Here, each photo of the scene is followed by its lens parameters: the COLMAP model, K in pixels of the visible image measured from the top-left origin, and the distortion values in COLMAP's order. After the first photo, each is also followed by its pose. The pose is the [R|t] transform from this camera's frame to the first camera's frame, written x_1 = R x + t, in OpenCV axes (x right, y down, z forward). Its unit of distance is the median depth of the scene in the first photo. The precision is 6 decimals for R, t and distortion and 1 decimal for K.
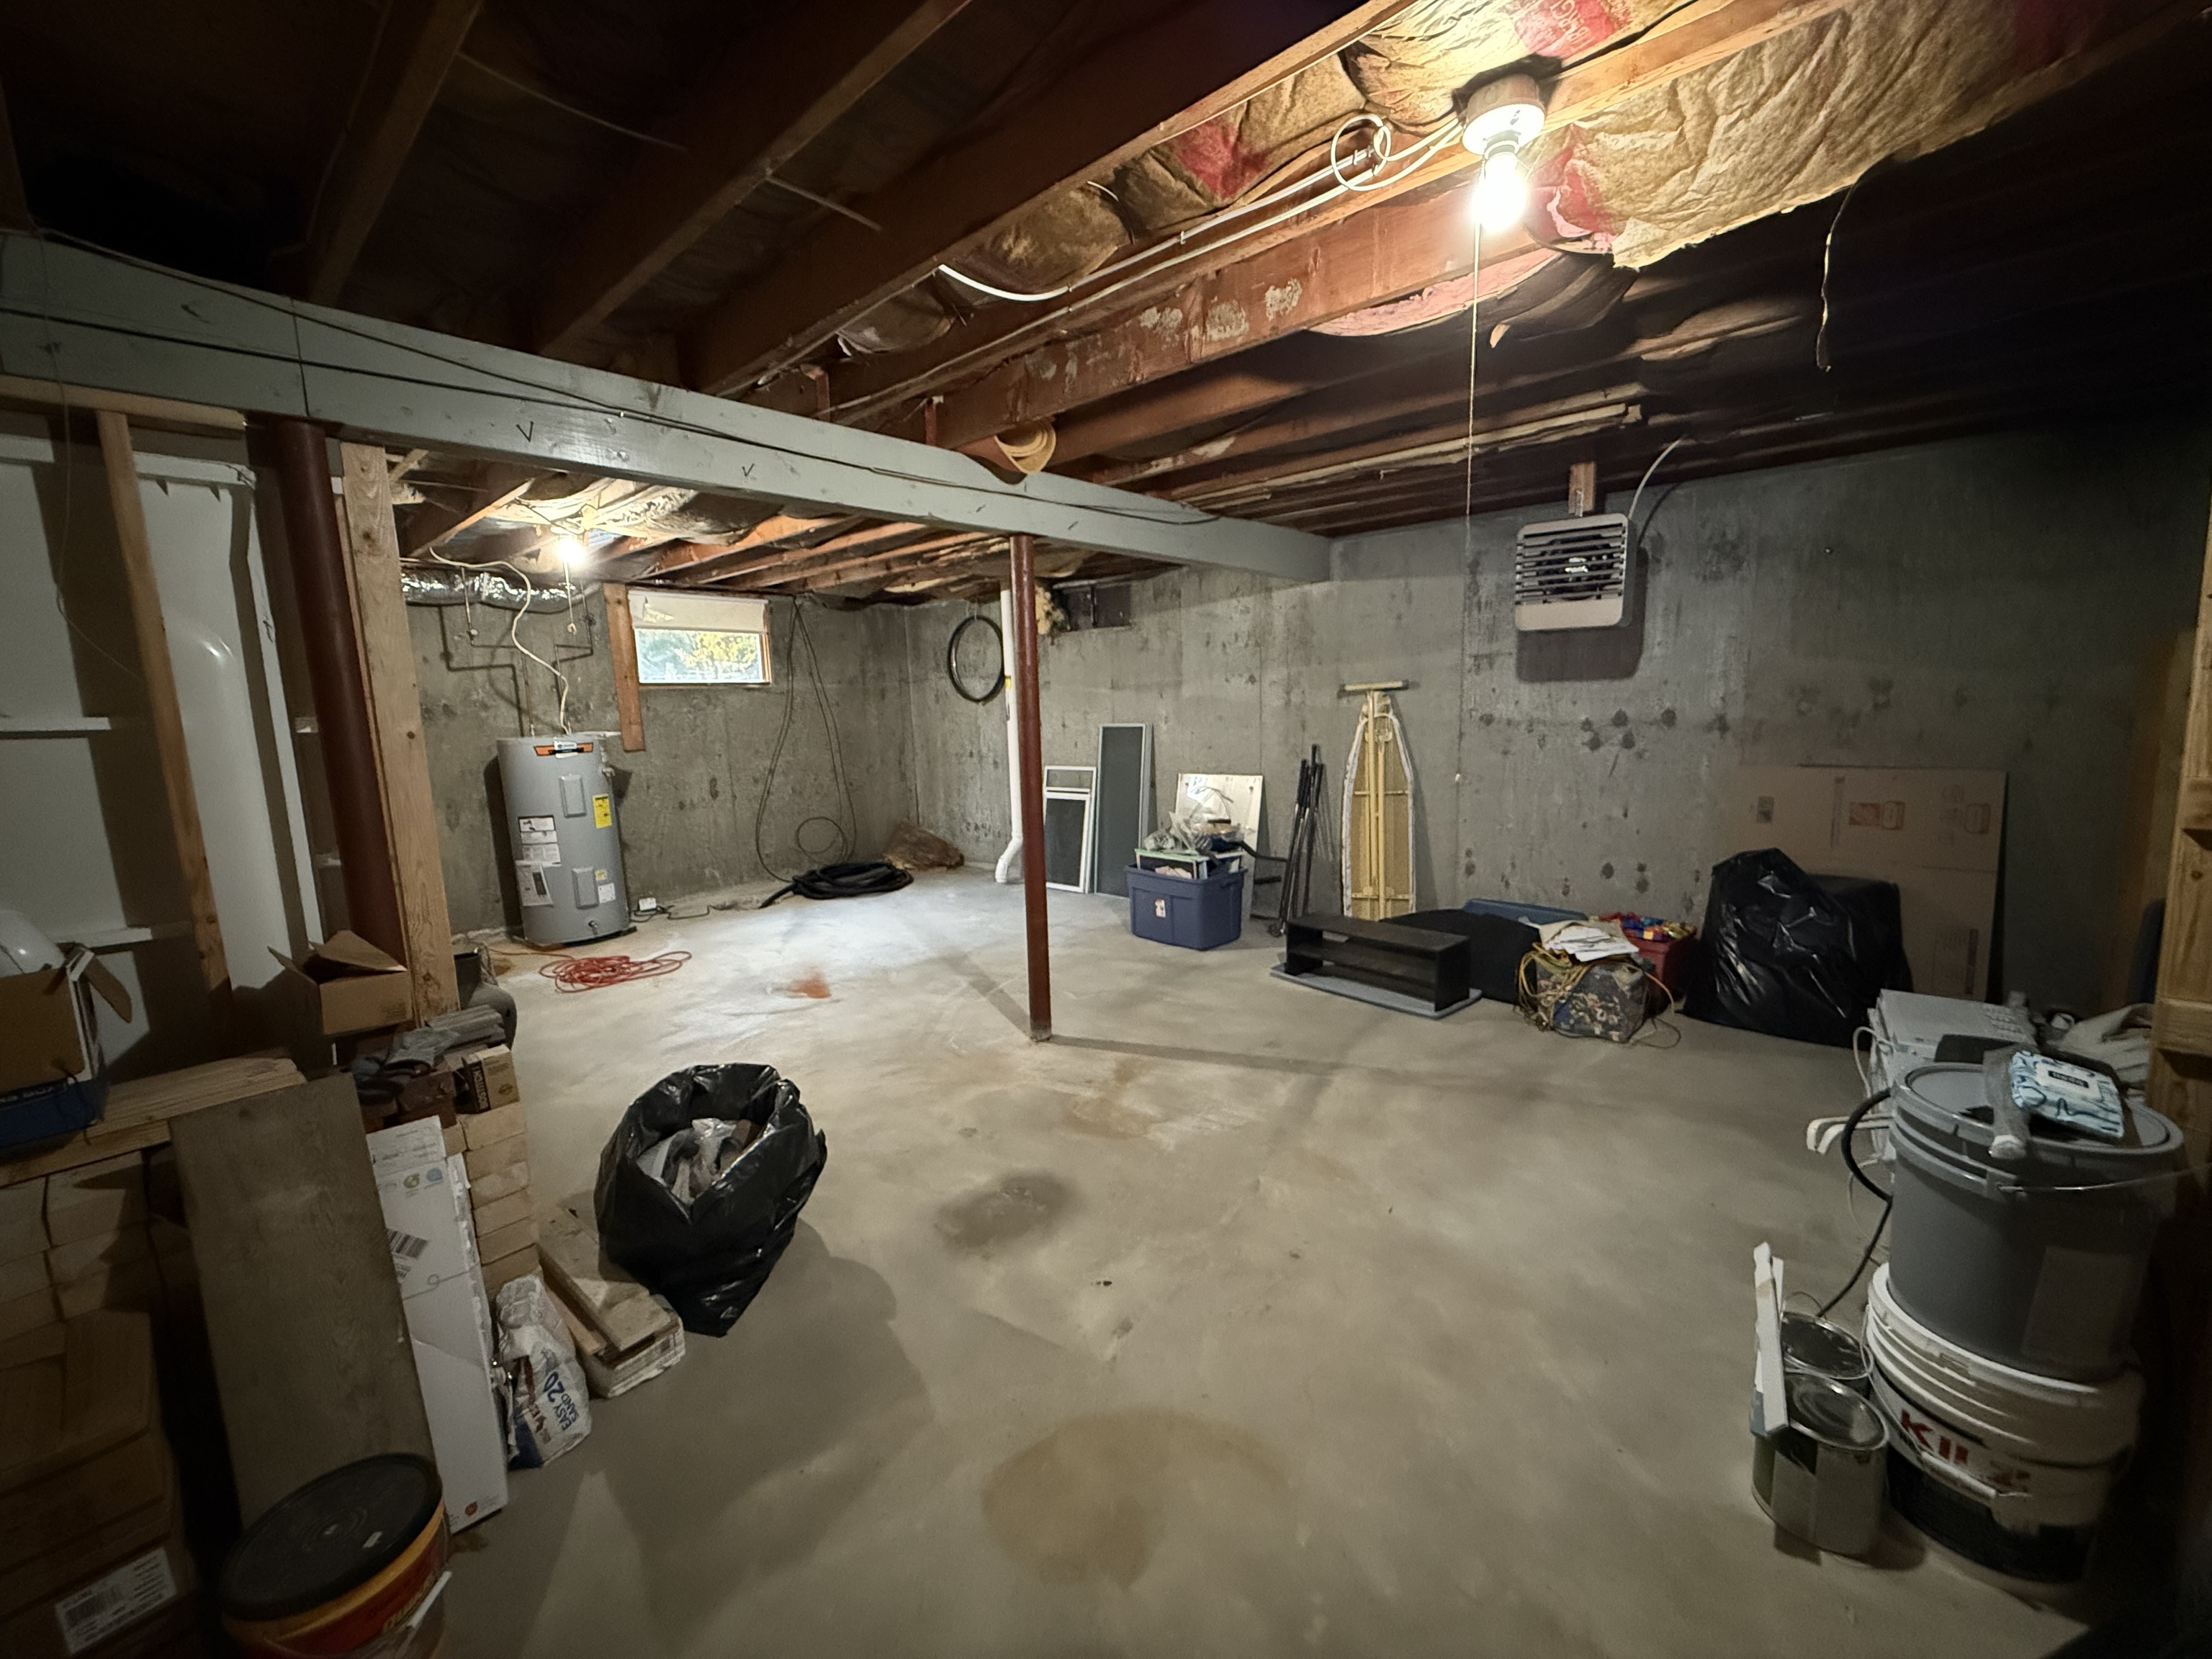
lens RADIAL K [[890.3, 0, 1107.0], [0, 890.3, 831.8], [0, 0, 1]] dist [0.002400, -0.000107]
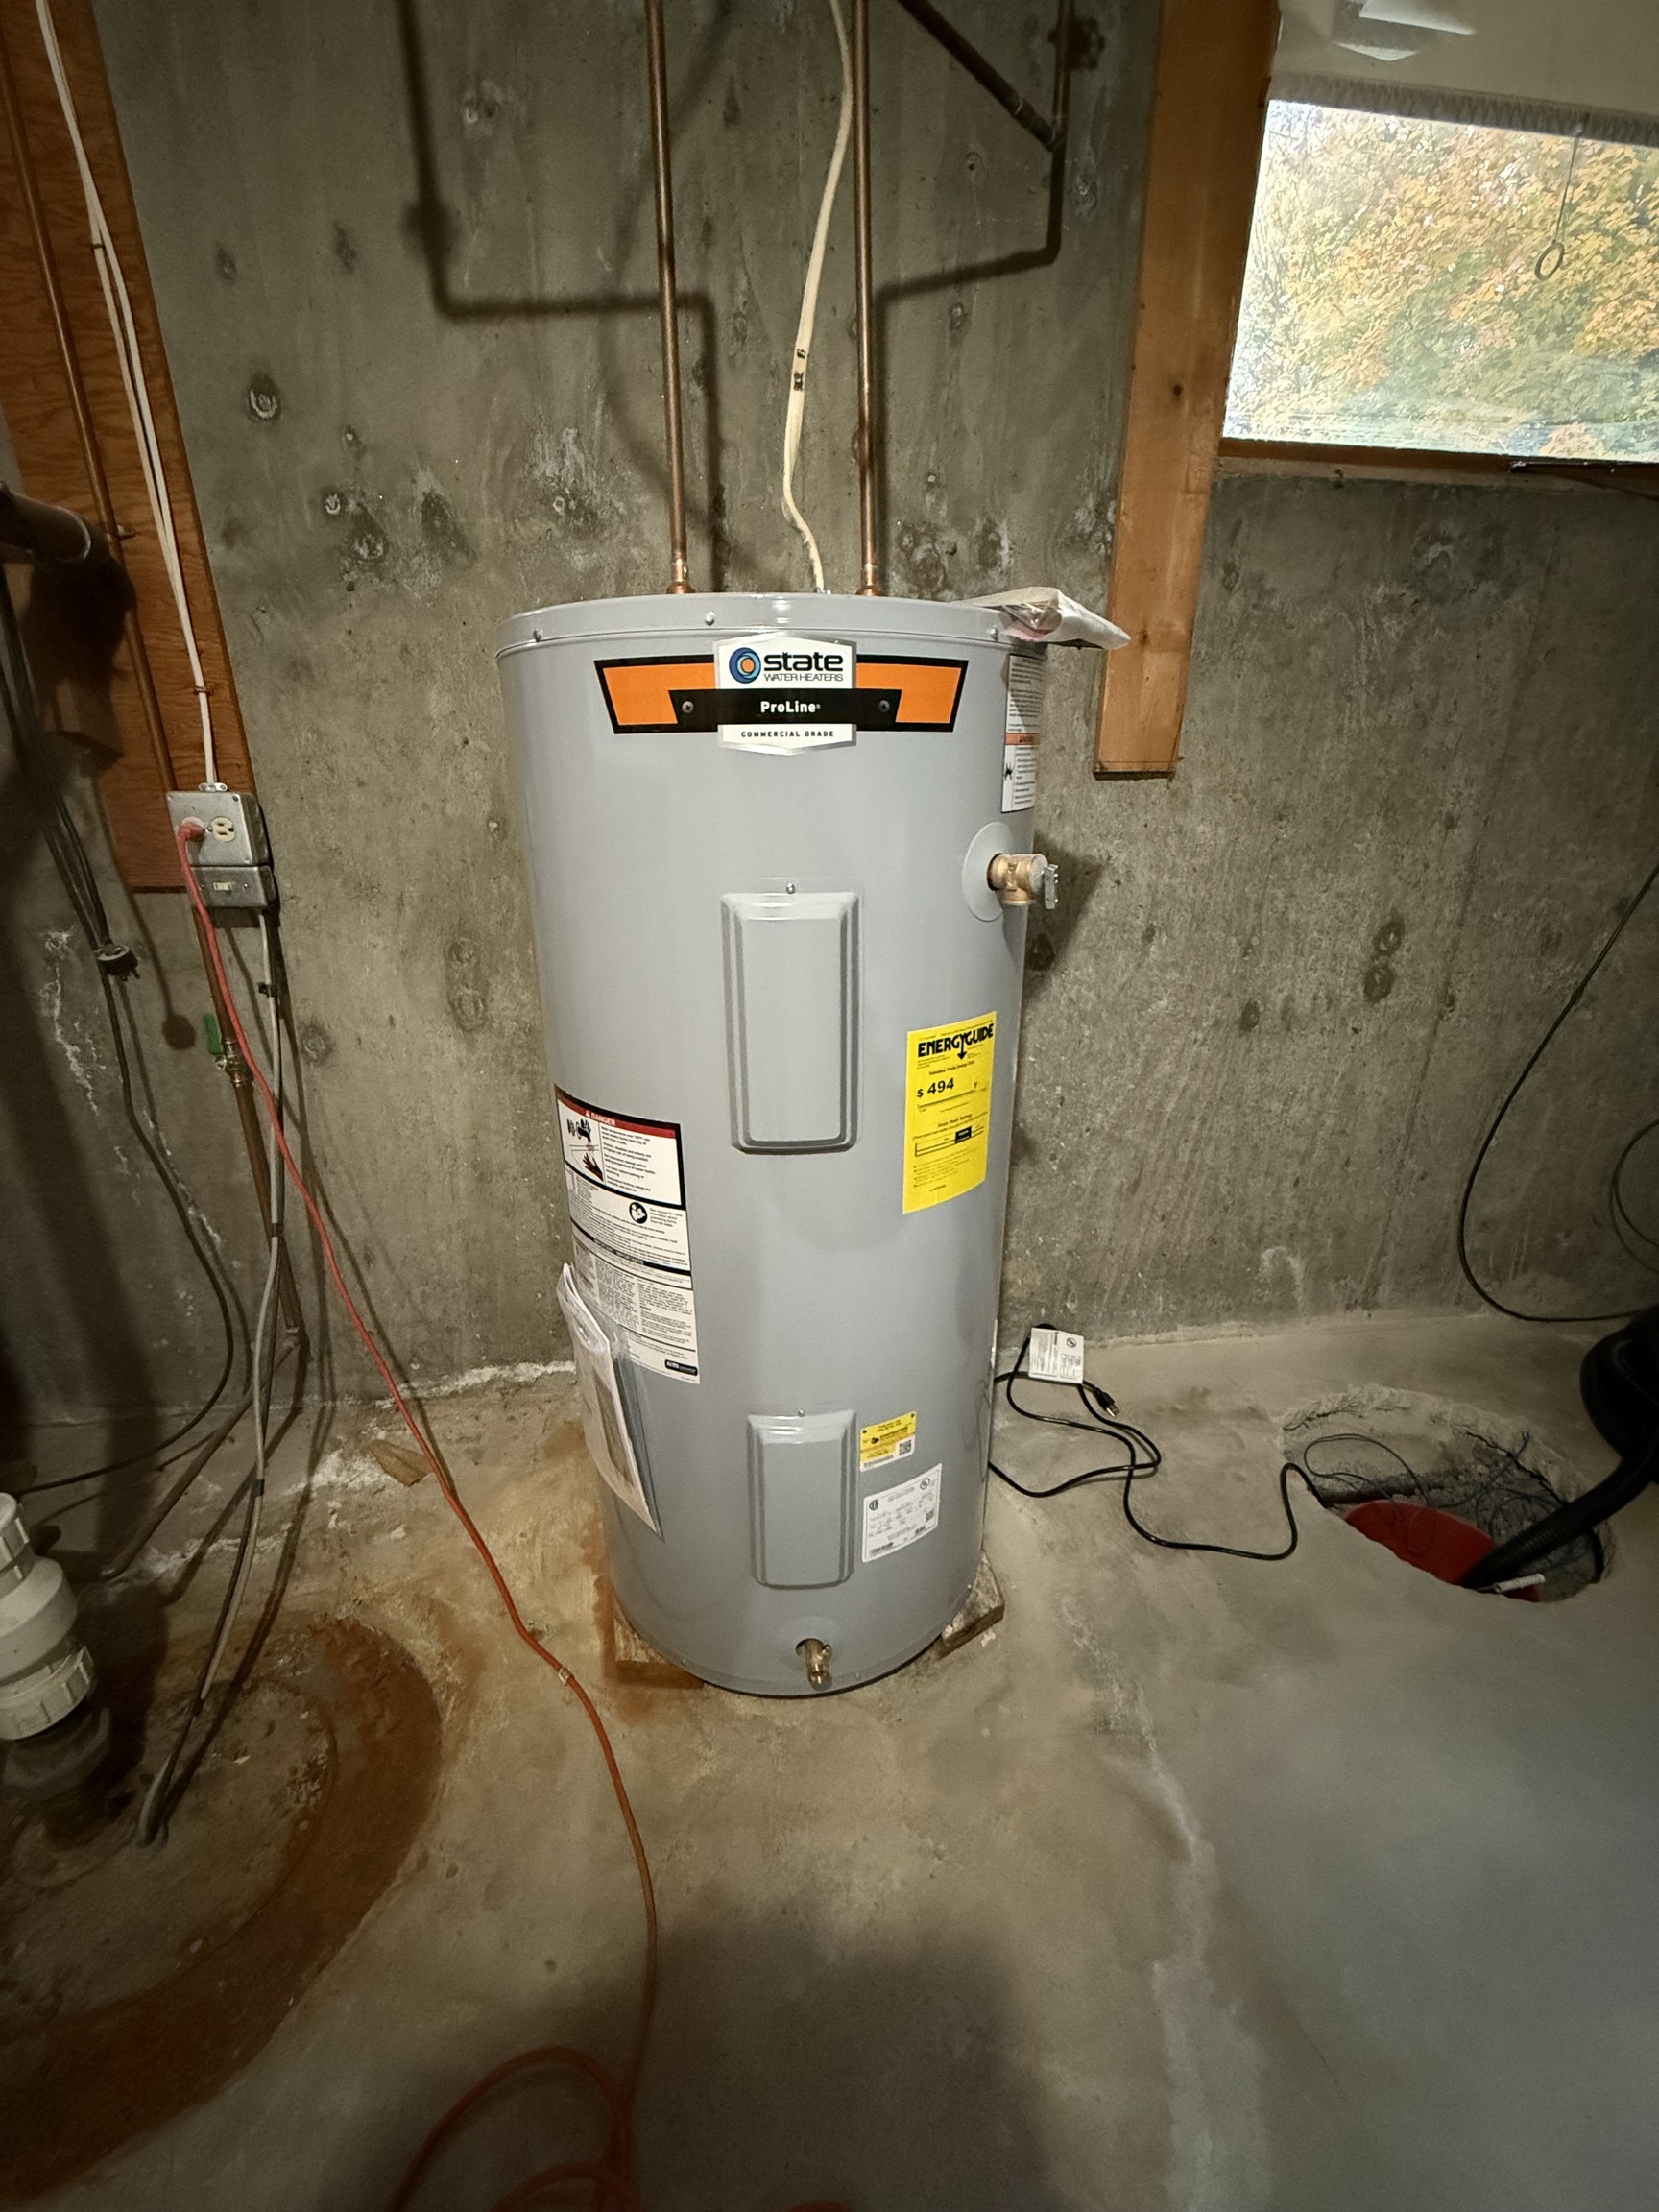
lens RADIAL K [[890.3, 0, 826.3], [0, 890.3, 1107.1], [0, 0, 1]] dist [0.002400, -0.000107]
pose [[0.758179, 0.259820, -0.598045, -0.340597], [-0.124285, 0.957951, 0.258617, -0.045969], [0.640092, -0.121750, 0.758590, 0.604429]]
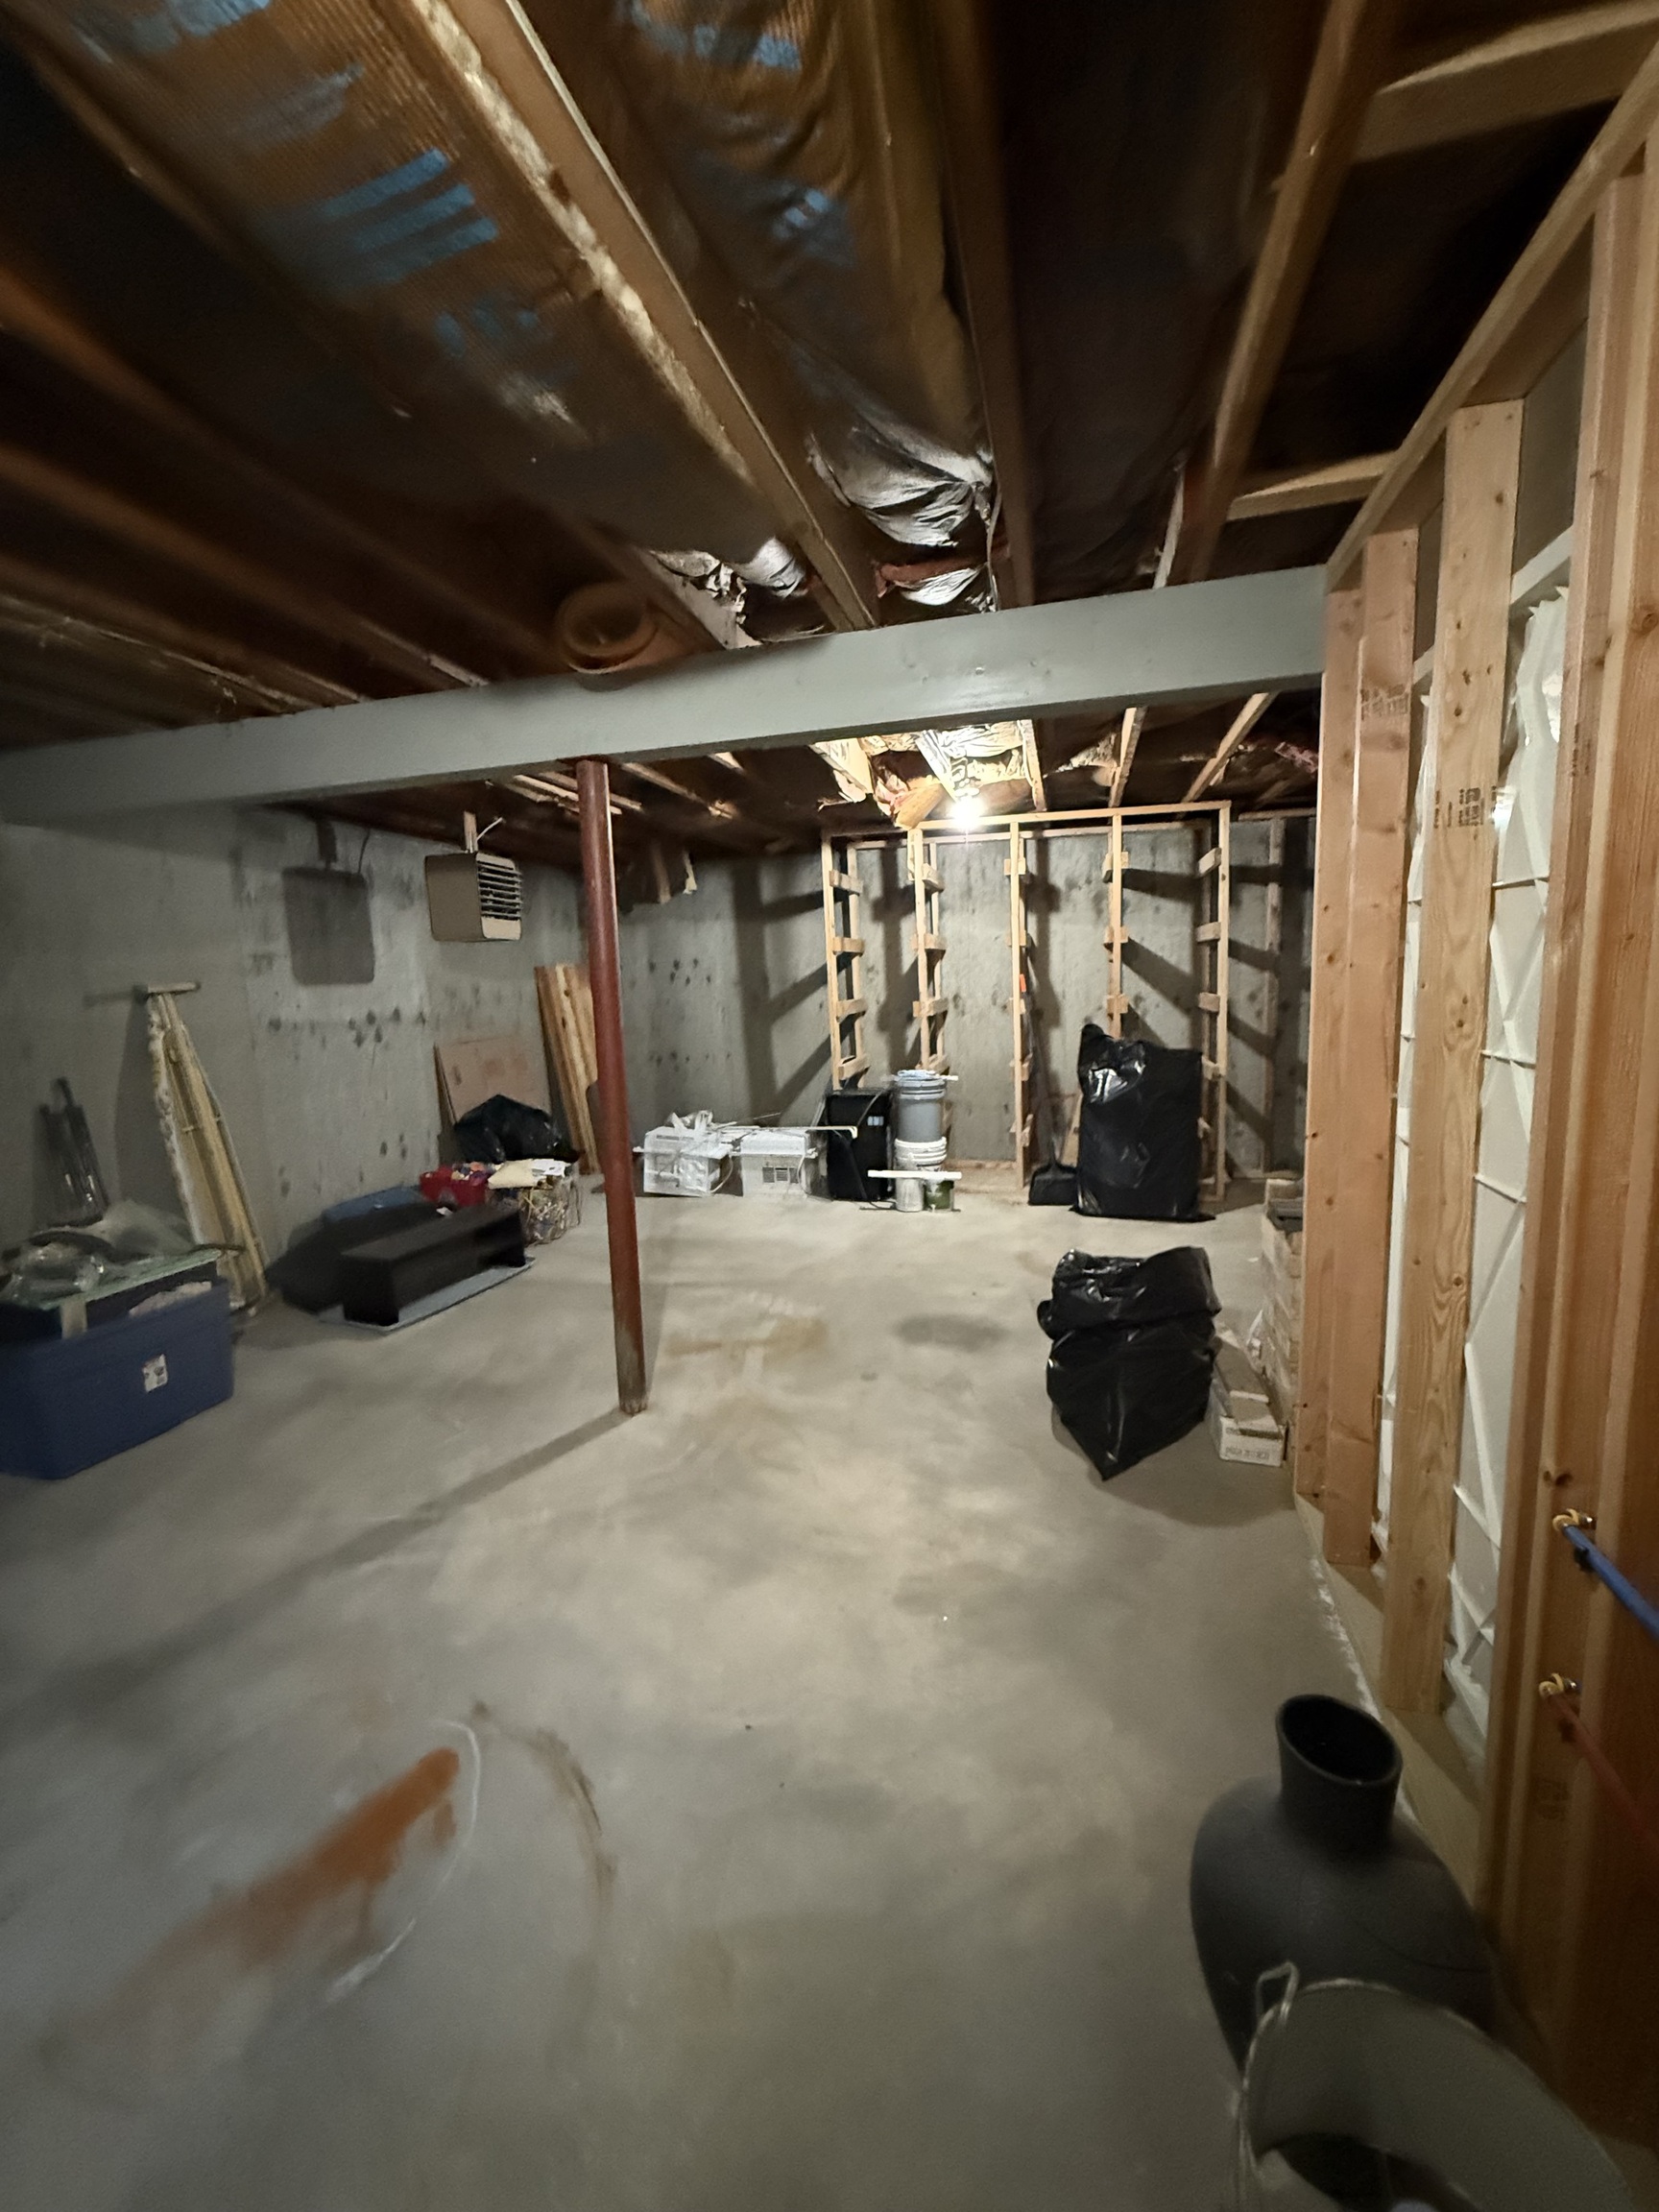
lens RADIAL K [[890.3, 0, 827.0], [0, 890.3, 1105.7], [0, 0, 1]] dist [0.002400, -0.000107]
pose [[-0.460534, -0.087606, 0.883308, -0.822678], [0.175943, 0.966364, 0.187576, -0.143622], [-0.870030, 0.241796, -0.429630, 1.124295]]
